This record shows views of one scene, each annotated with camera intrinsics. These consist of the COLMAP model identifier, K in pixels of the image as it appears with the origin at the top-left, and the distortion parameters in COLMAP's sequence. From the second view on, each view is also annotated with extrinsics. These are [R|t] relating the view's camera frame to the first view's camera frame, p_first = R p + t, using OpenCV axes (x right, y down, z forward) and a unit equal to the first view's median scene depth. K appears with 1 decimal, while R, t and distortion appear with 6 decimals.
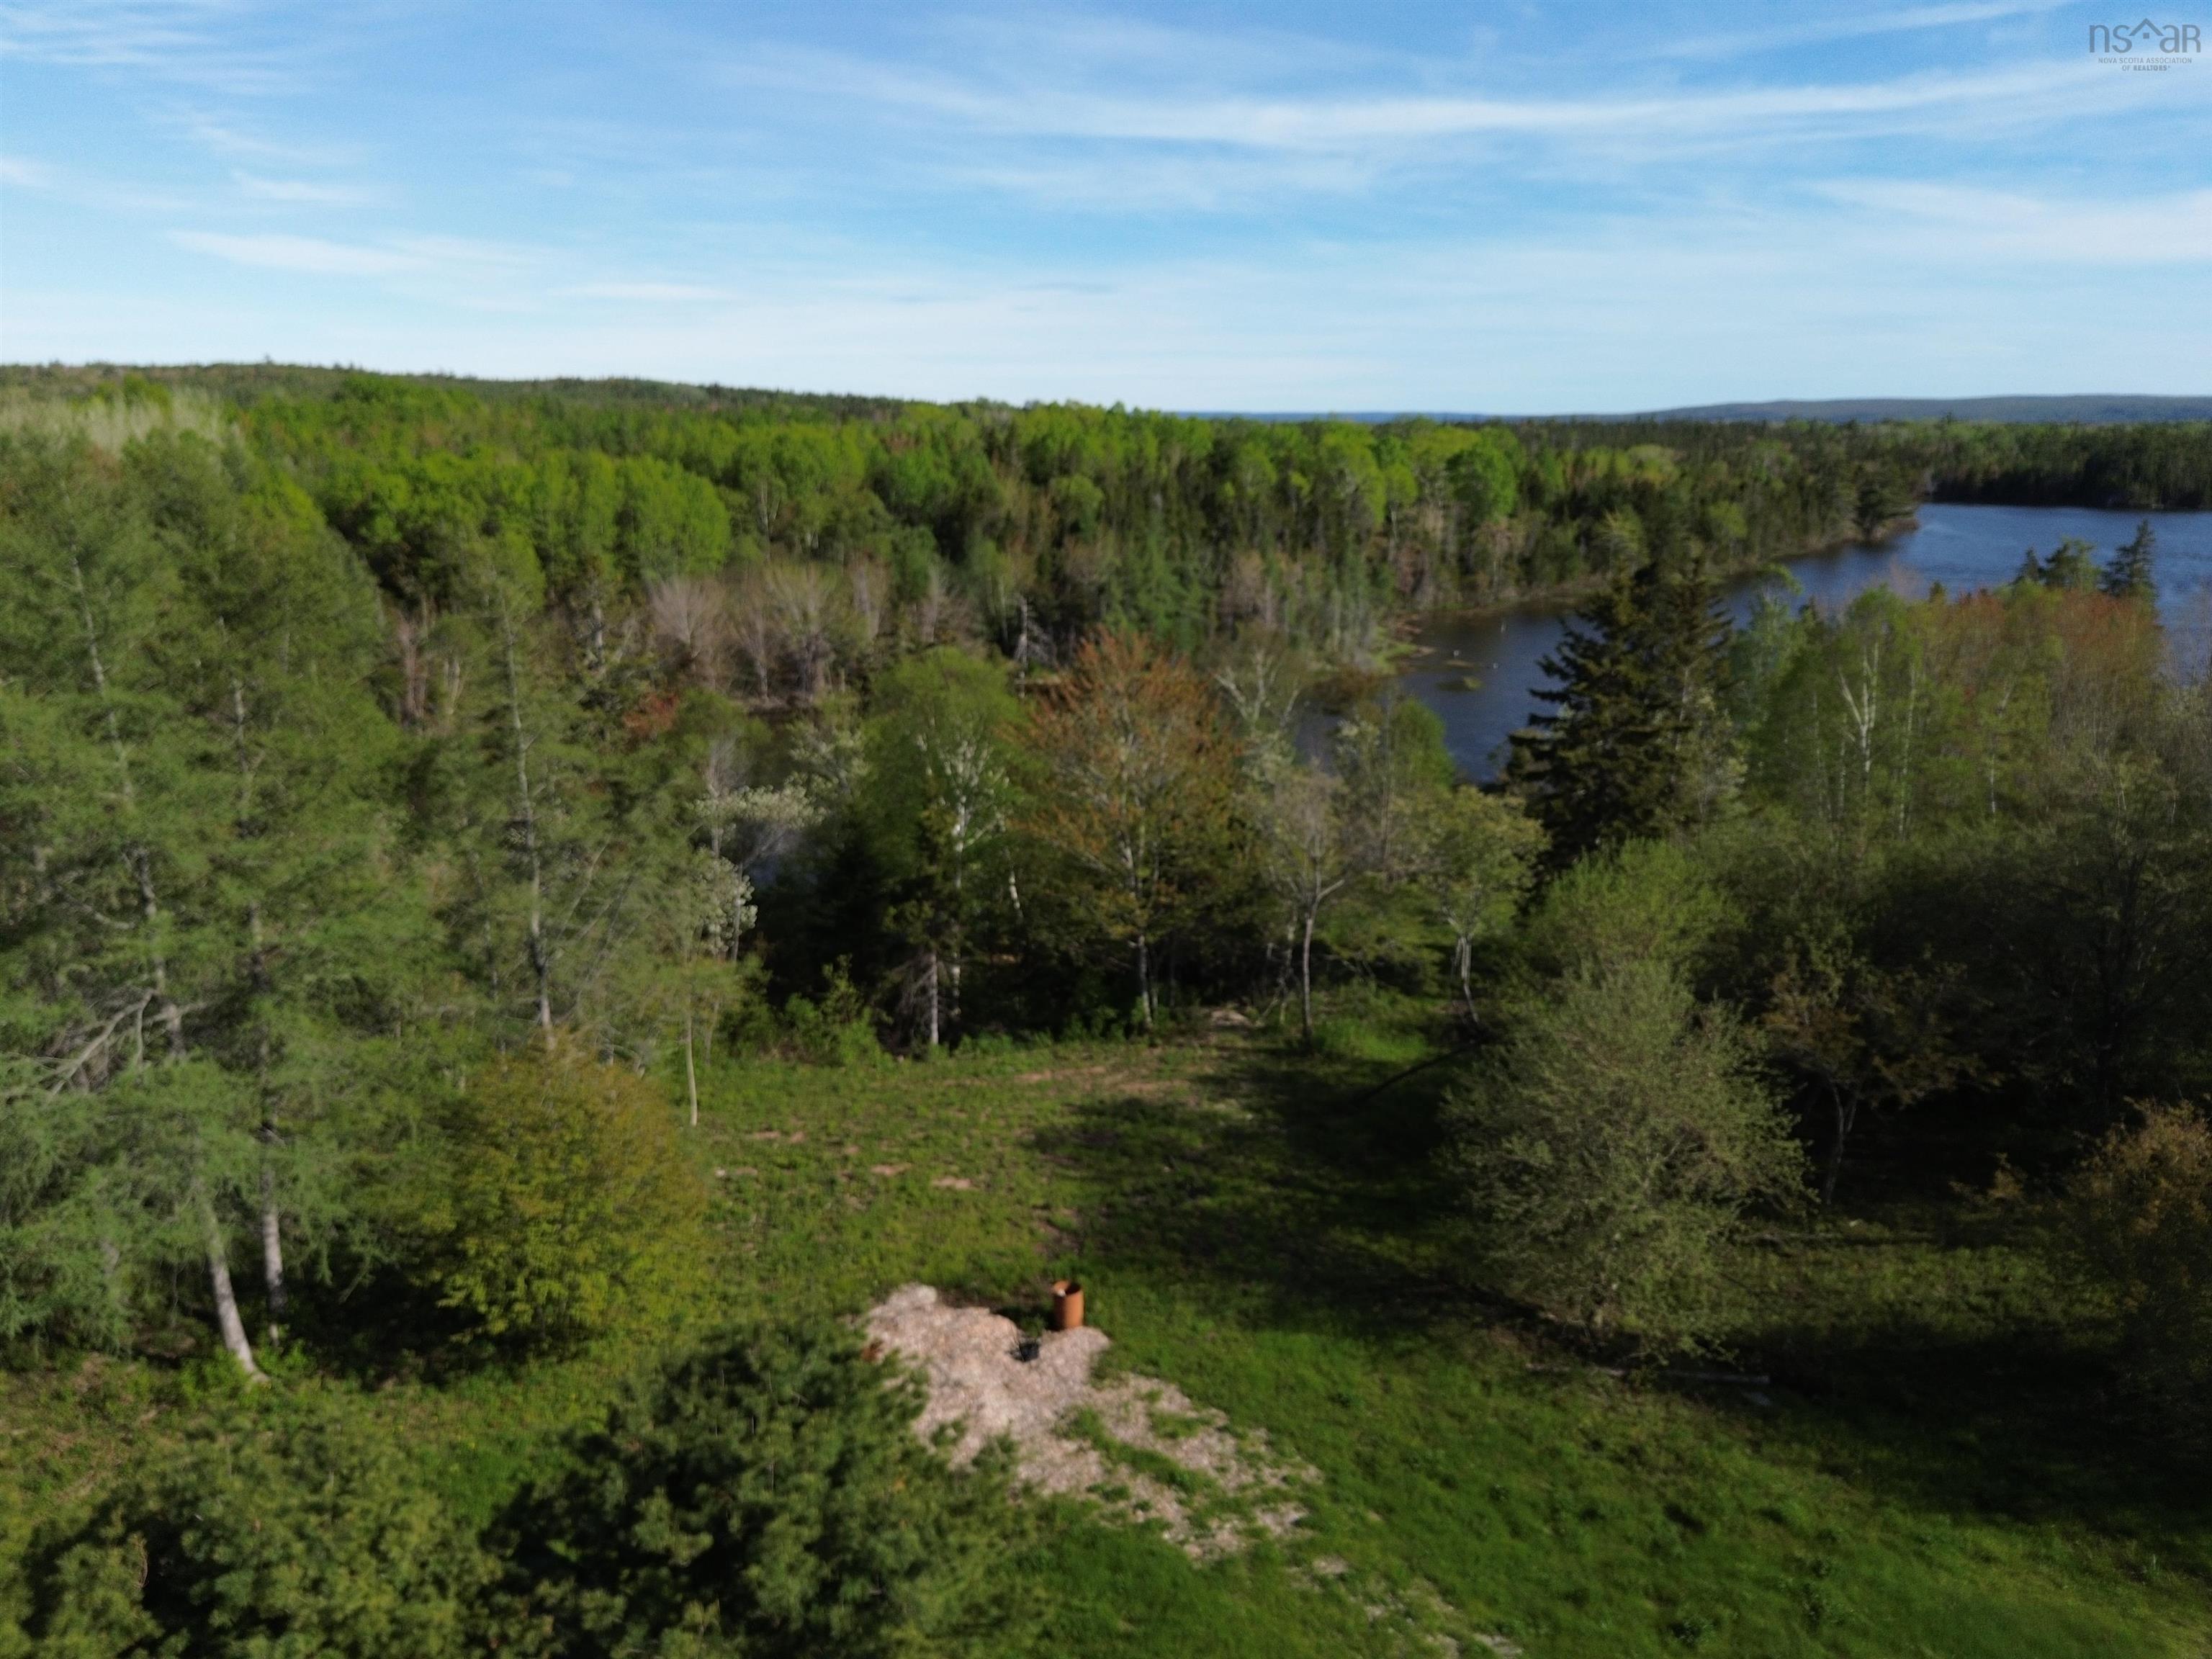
lens RADIAL K [[1598.9, 0, 1084.5], [0, 1598.9, 818.4], [0, 0, 1]] dist [0.054858, -0.055361]
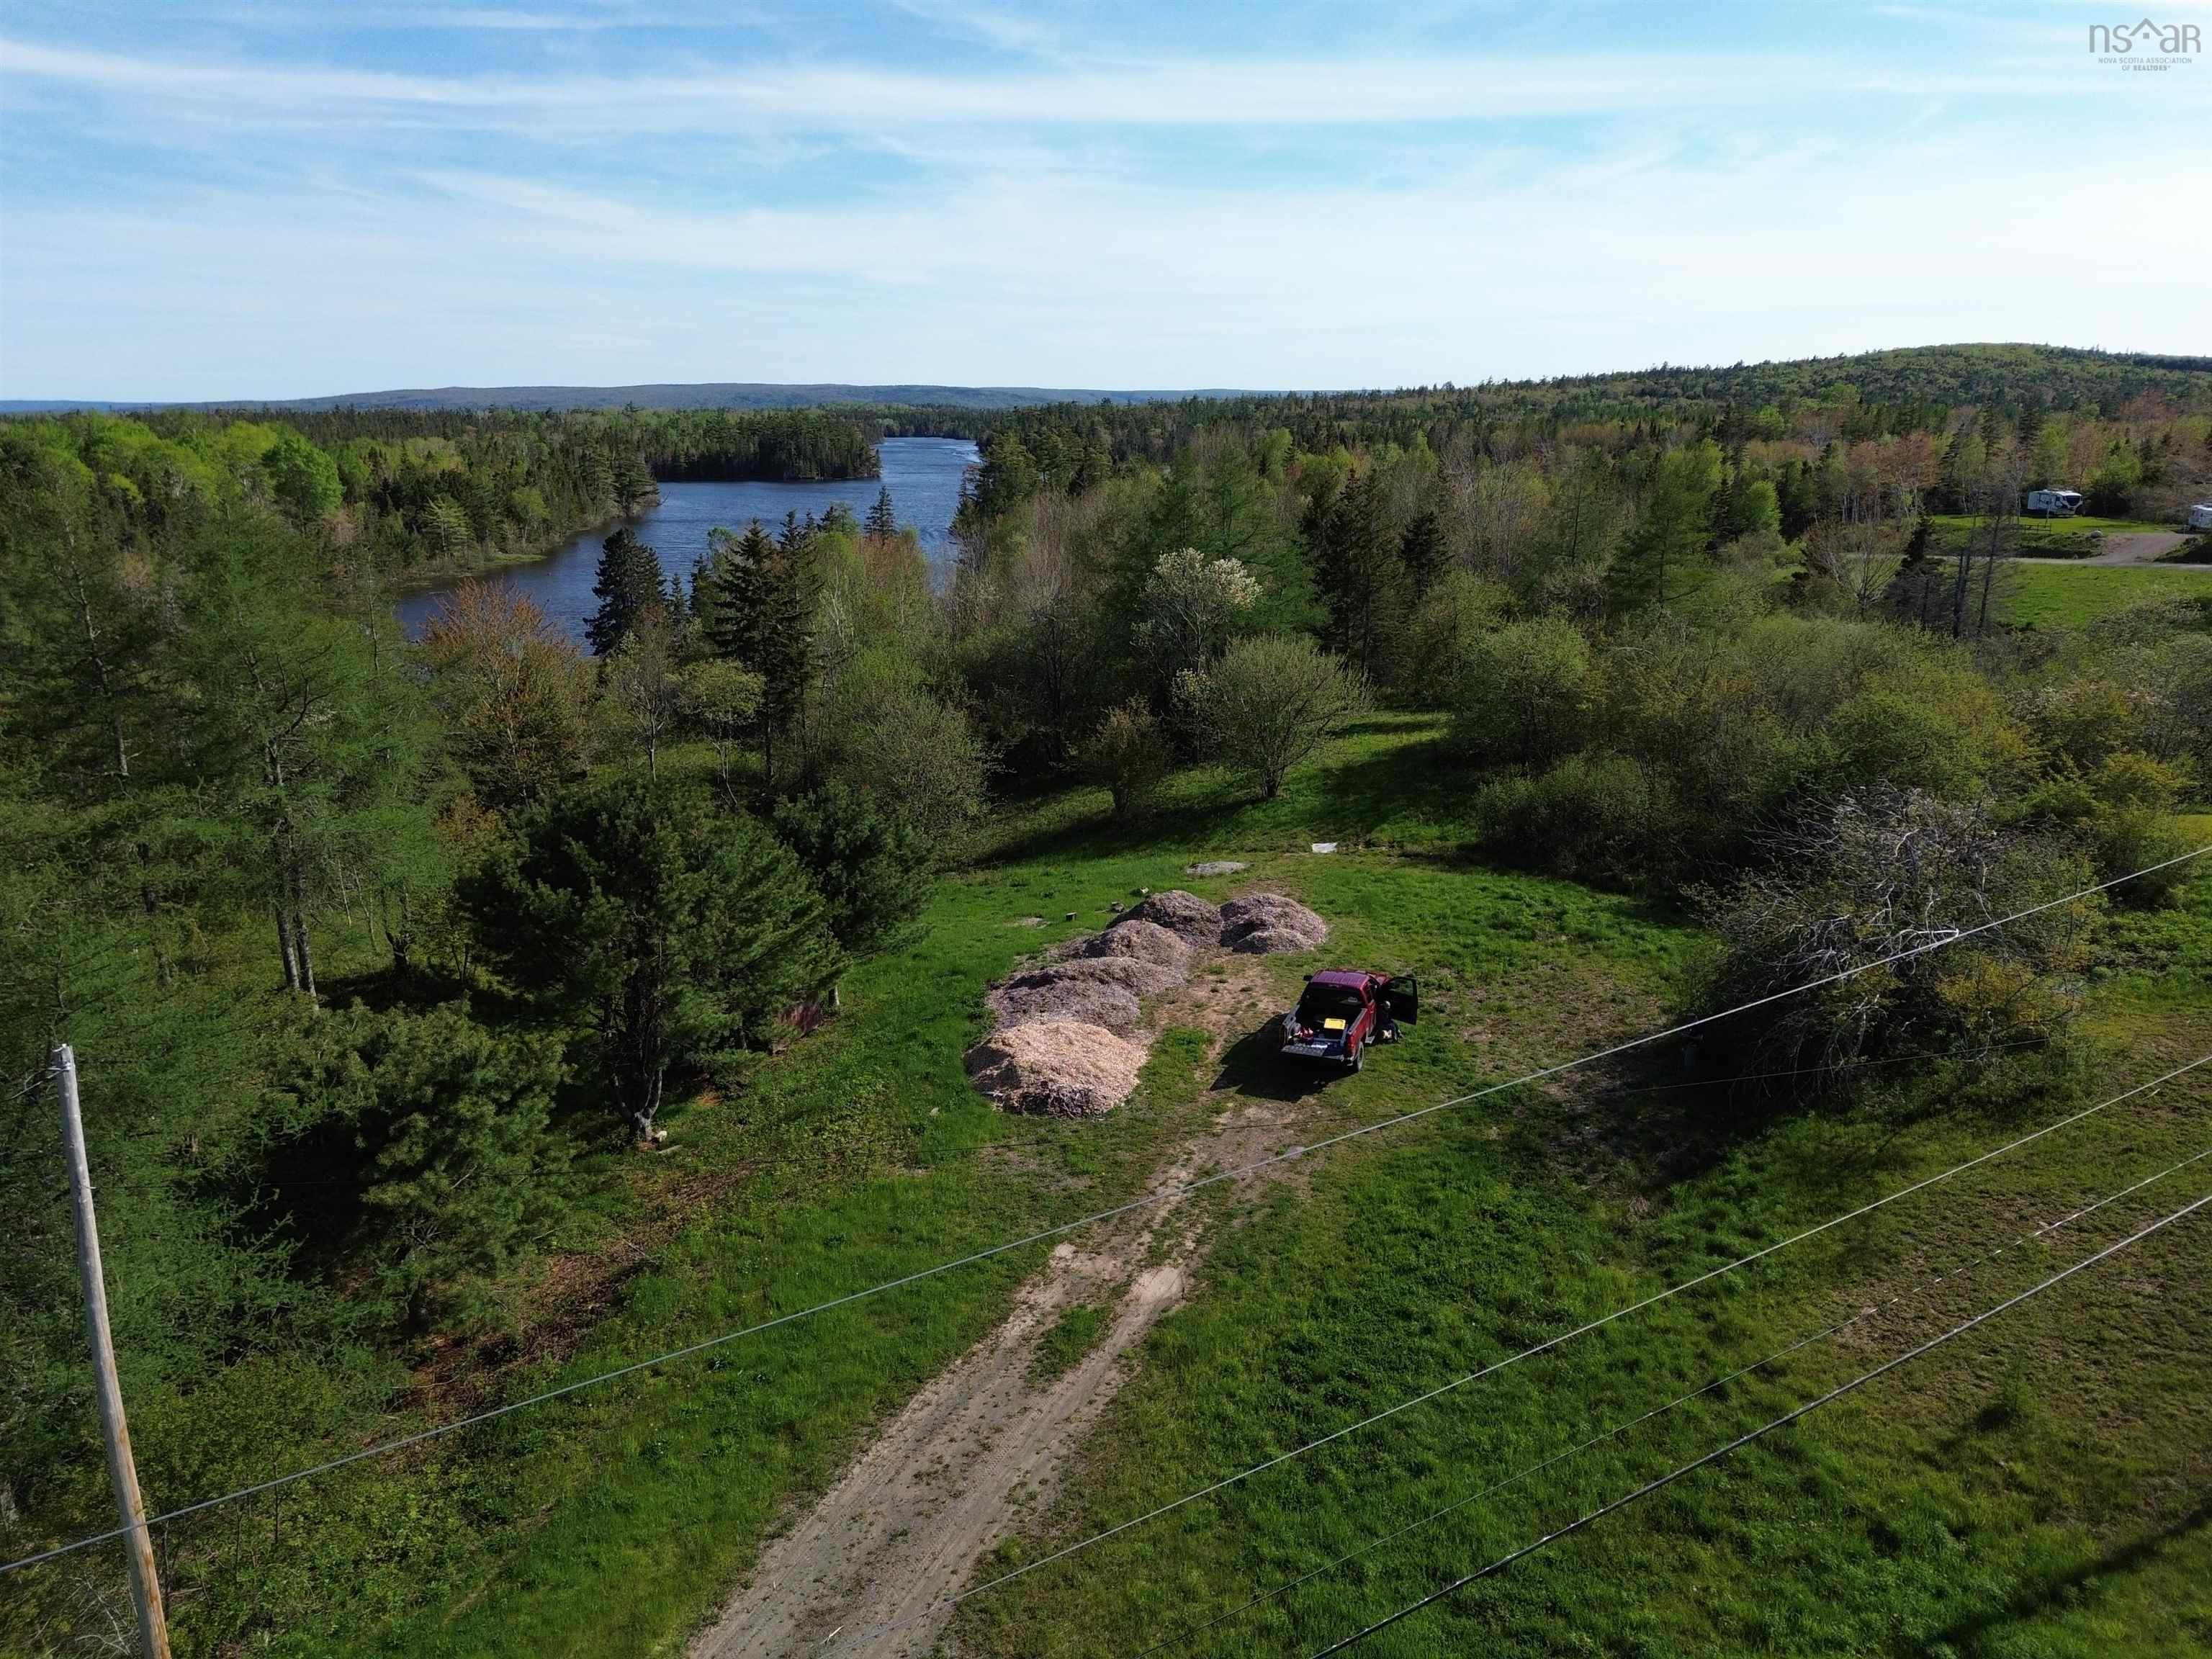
lens RADIAL K [[1598.9, 0, 1107.4], [0, 1598.9, 831.6], [0, 0, 1]] dist [0.054858, -0.055361]
pose [[0.717067, -0.193086, 0.669726, -0.833617], [0.183299, 0.979281, 0.086077, 0.119771], [-0.672470, 0.061037, 0.737603, -0.654782]]
